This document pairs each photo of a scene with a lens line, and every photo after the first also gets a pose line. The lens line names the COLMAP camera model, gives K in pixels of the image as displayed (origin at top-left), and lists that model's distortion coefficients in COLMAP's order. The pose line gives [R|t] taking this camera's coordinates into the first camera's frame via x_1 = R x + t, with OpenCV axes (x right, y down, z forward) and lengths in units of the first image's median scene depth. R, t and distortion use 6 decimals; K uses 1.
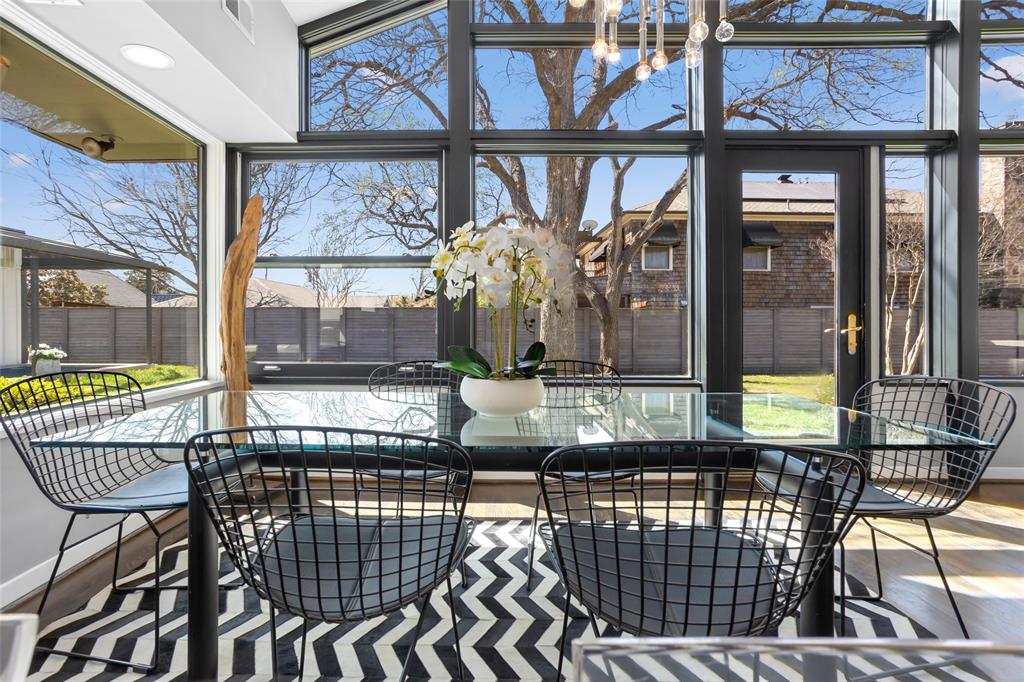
lens RADIAL K [[501.2, 0, 483.2], [0, 501.2, 325.0], [0, 0, 1]] dist [-0.022271, 0.000053]
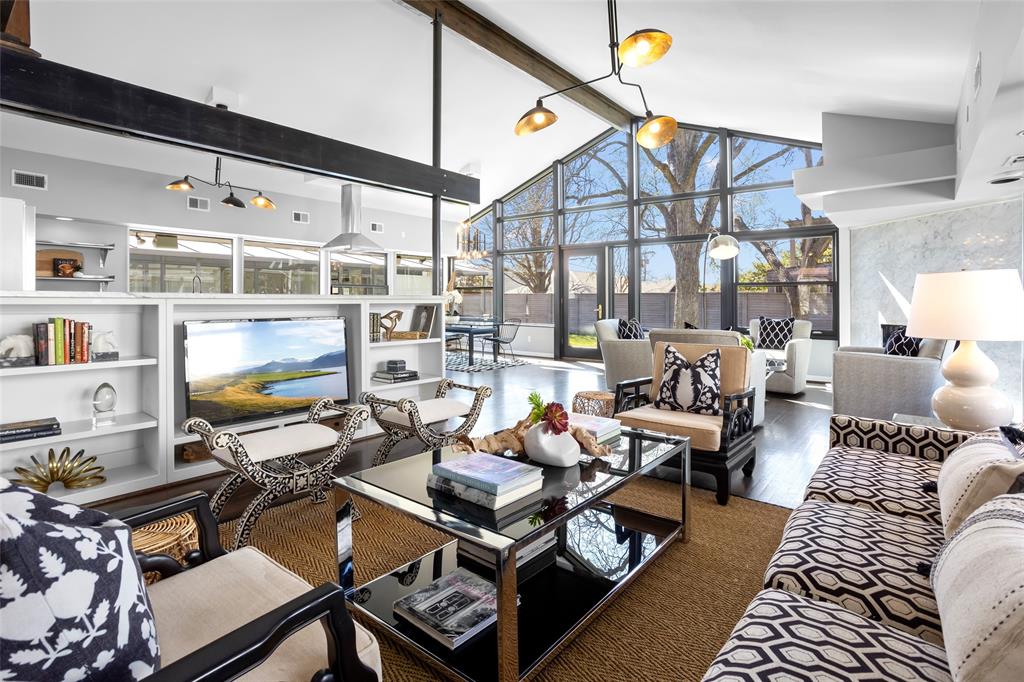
lens RADIAL K [[503.6, 0, 509.3], [0, 503.6, 300.2], [0, 0, 1]] dist [-0.046395, 0.033157]
pose [[0.783737, 0.001077, -0.621092, 0.432763], [-0.006351, 0.999960, -0.006281, -0.005089], [0.621060, 0.008867, 0.783713, -0.330303]]
